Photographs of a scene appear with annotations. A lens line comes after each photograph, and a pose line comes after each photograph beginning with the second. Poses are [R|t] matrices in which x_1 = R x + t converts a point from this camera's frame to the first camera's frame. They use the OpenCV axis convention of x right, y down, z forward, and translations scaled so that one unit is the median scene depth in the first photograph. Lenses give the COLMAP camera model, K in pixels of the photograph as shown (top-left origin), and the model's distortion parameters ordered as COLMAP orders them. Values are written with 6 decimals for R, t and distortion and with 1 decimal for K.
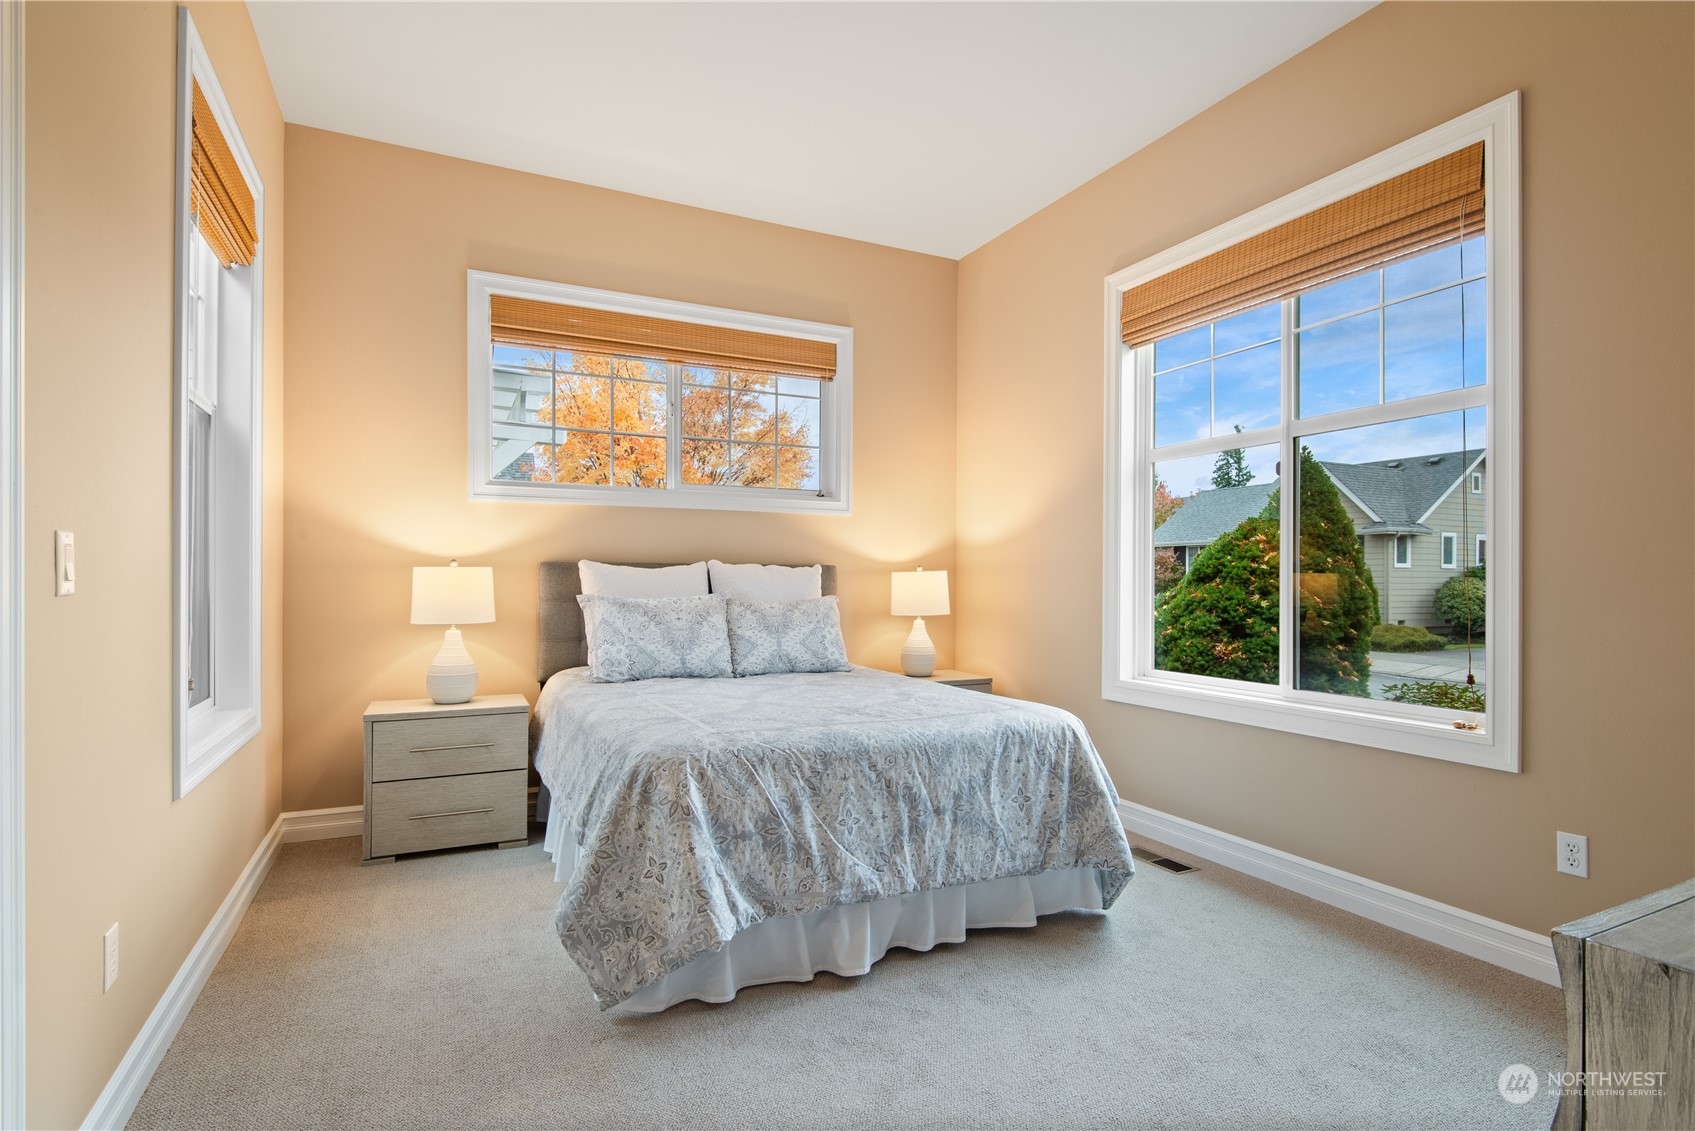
lens RADIAL K [[841.6, 0, 844.8], [0, 841.6, 570.7], [0, 0, 1]] dist [0.000986, -0.000004]
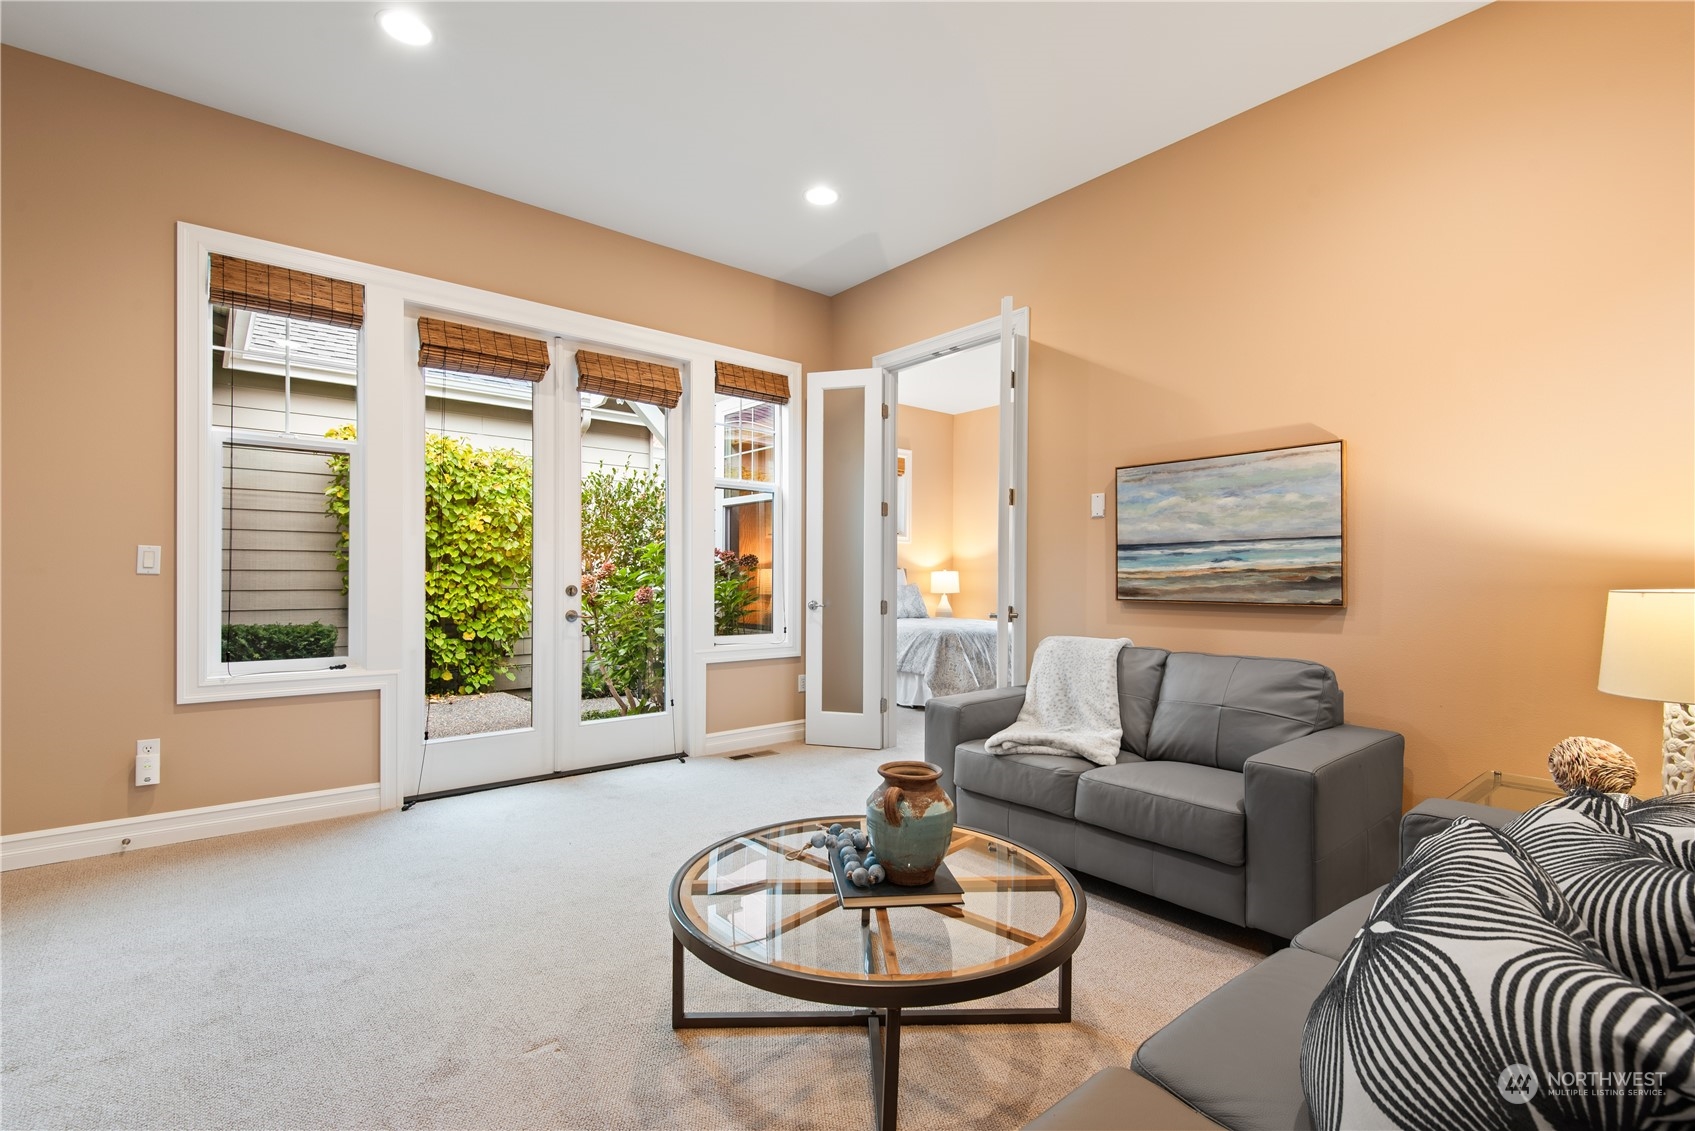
lens RADIAL K [[768.3, 0, 850.2], [0, 768.3, 572.3], [0, 0, 1]] dist [0.015145, -0.002862]
pose [[0.970203, -0.000346, 0.242293, -0.584803], [0.000696, 0.999999, -0.001361, 0.004852], [-0.242292, 0.001489, 0.970202, -0.754102]]
